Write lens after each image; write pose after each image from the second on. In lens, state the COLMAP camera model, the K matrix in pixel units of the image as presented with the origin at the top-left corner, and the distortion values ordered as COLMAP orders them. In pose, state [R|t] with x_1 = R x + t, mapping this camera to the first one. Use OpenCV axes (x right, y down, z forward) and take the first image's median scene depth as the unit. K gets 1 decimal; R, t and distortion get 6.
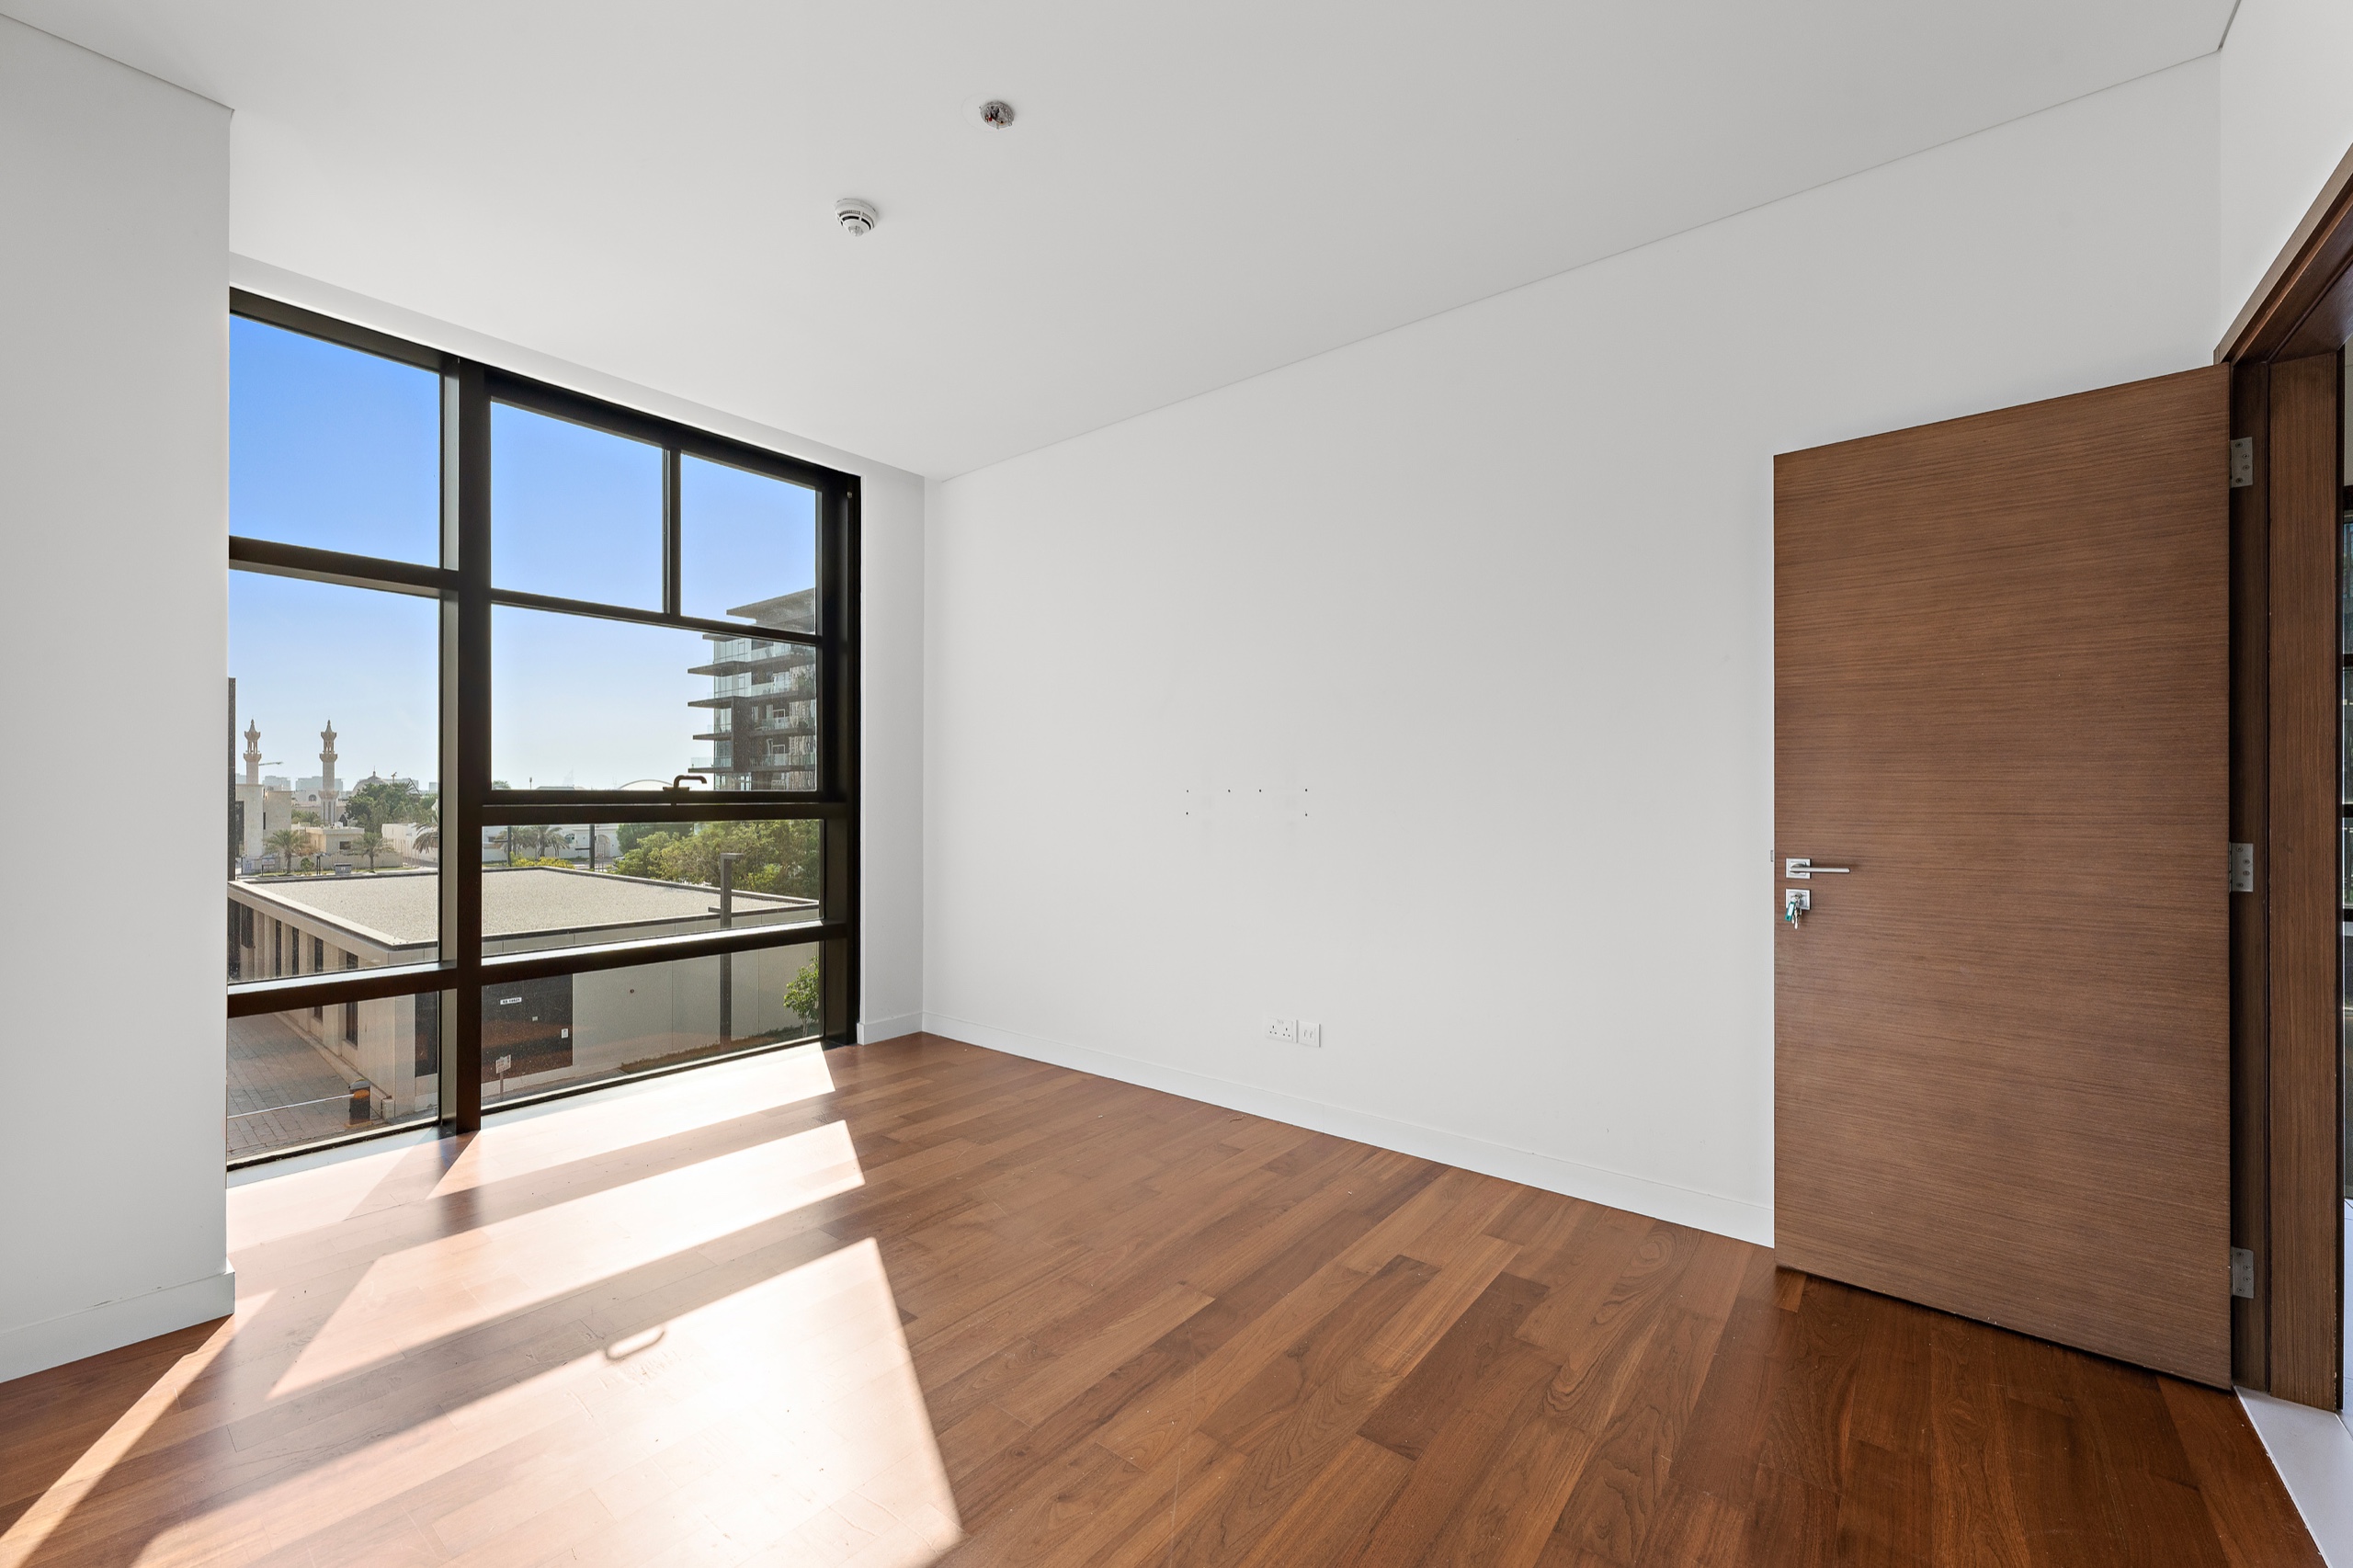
lens RADIAL K [[940.3, 0, 1165.6], [0, 940.3, 792.3], [0, 0, 1]] dist [0.004414, 0.000861]
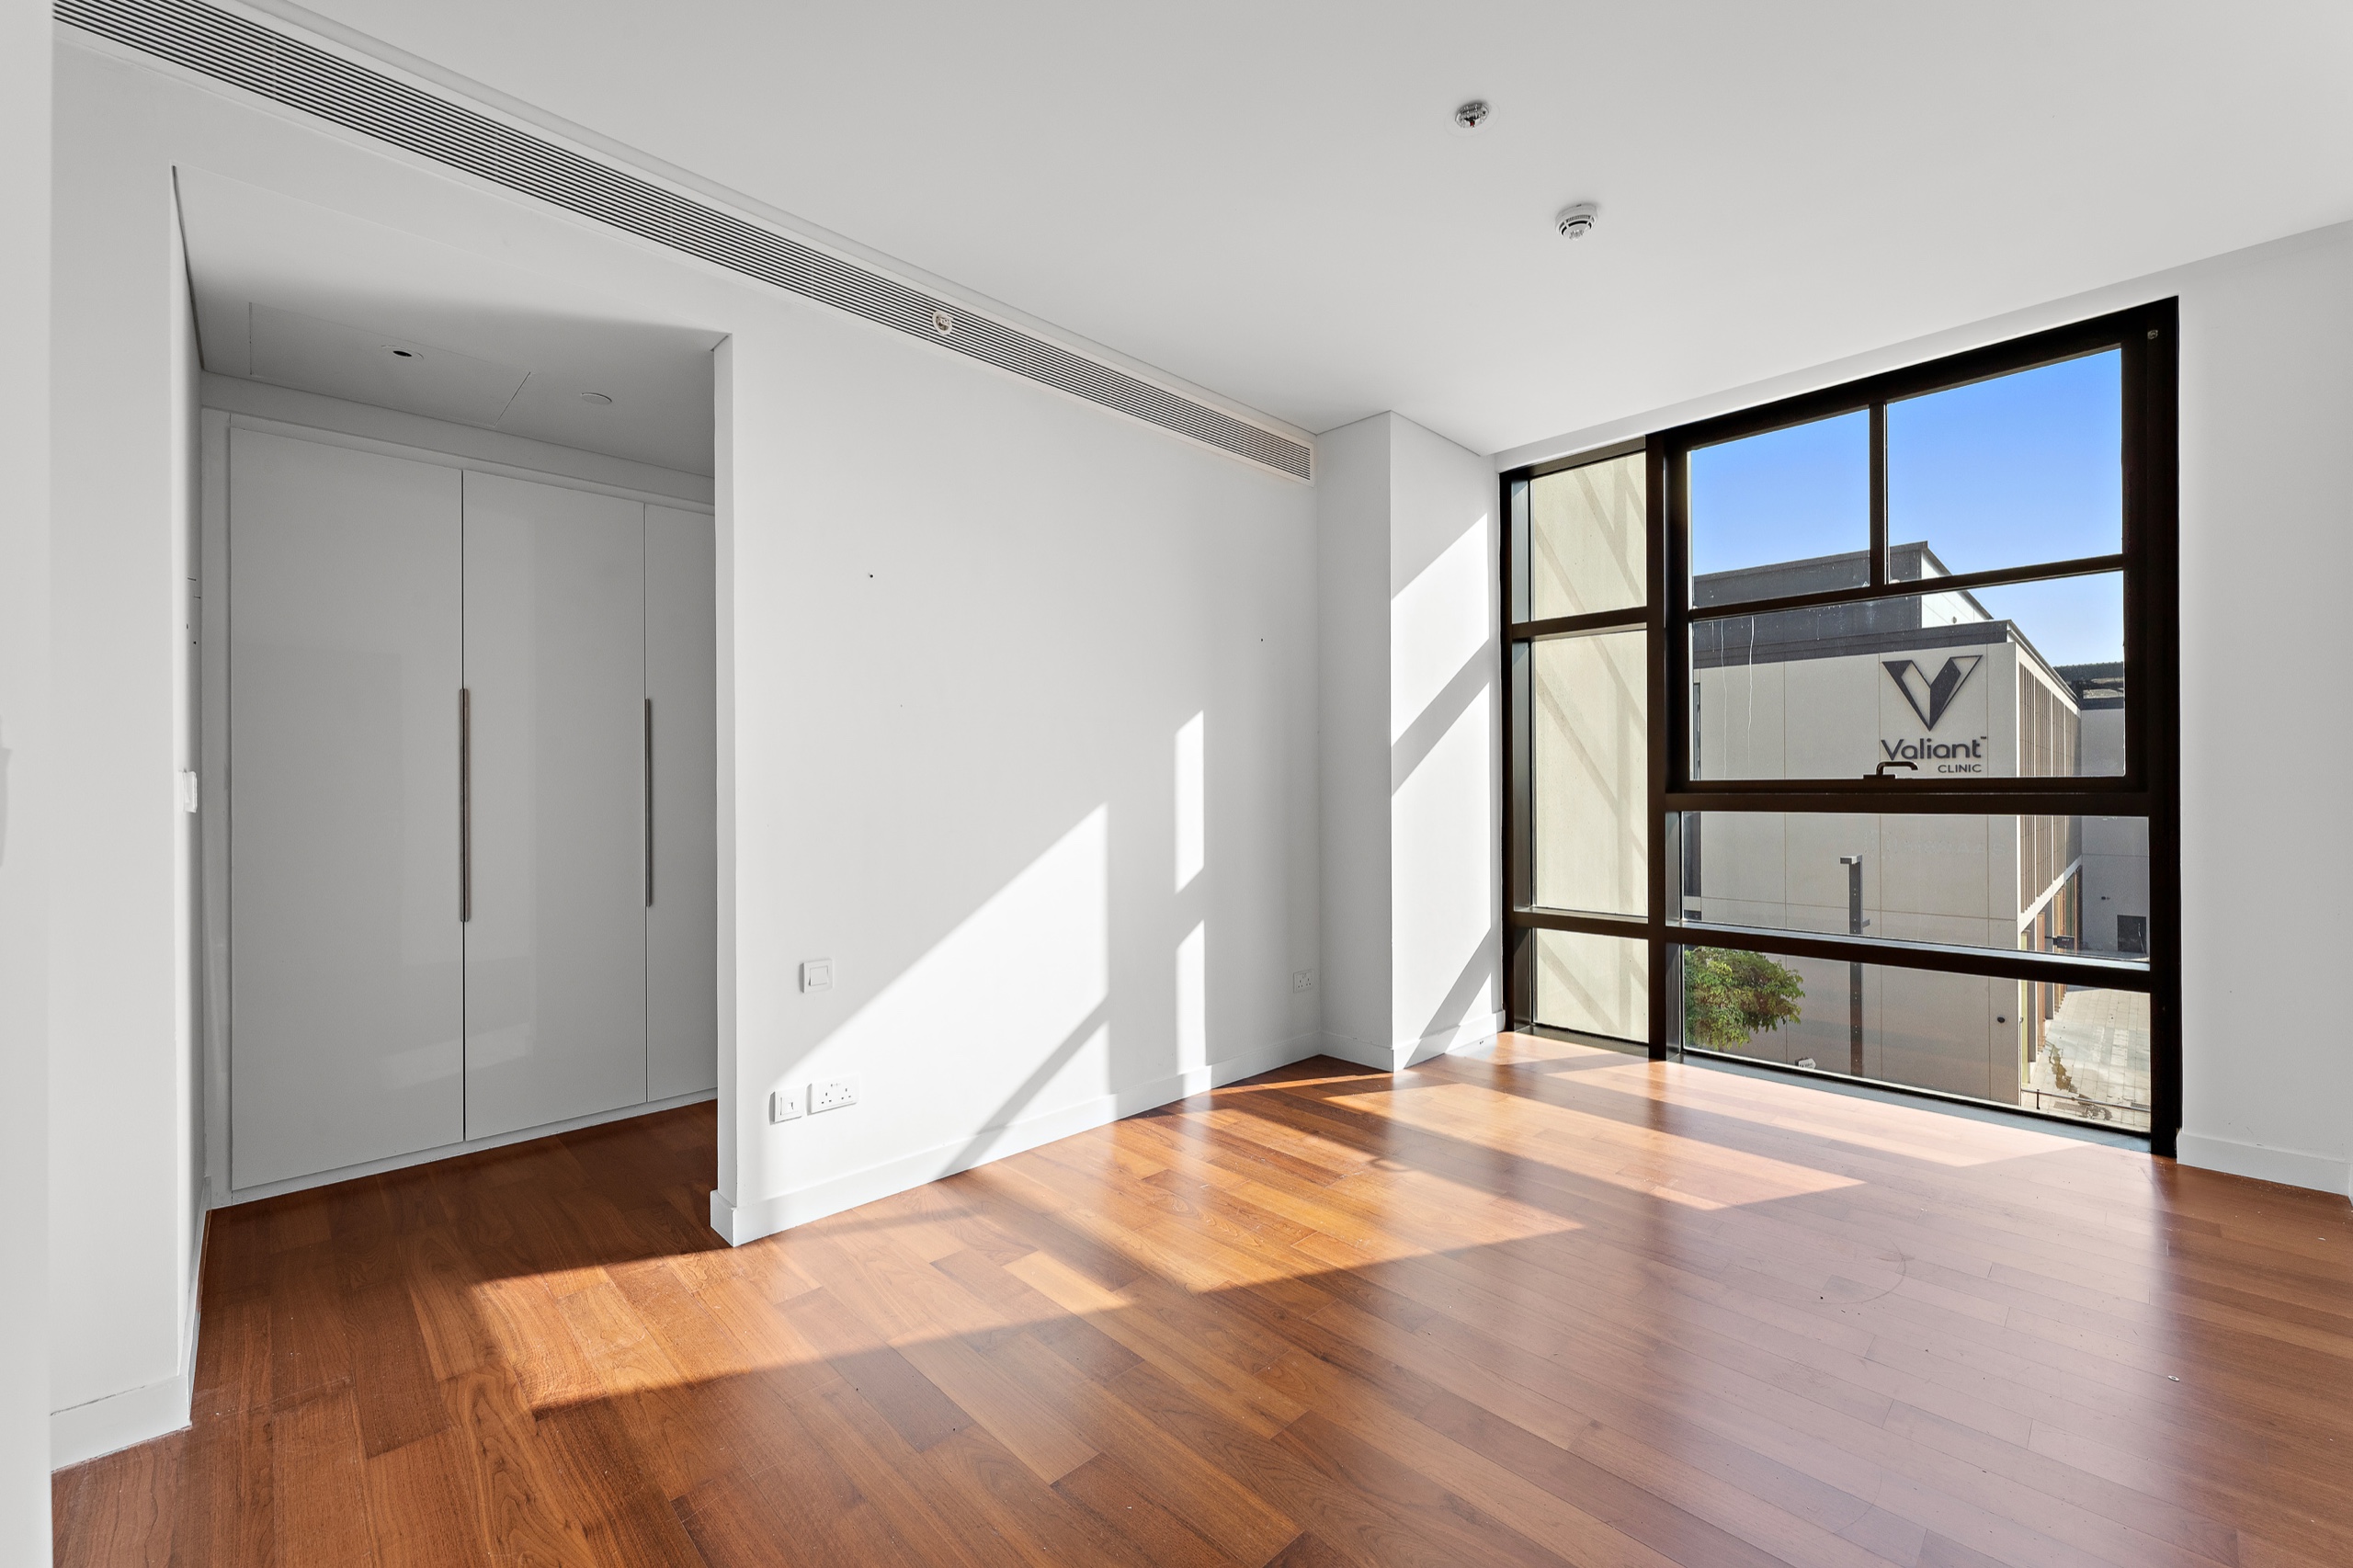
lens RADIAL K [[940.3, 0, 1170.9], [0, 940.3, 783.3], [0, 0, 1]] dist [0.004414, 0.000861]
pose [[-0.118541, -0.003909, -0.992941, 0.562289], [0.009443, 0.999943, -0.005064, 0.001070], [0.992904, -0.009976, -0.118498, 0.516611]]
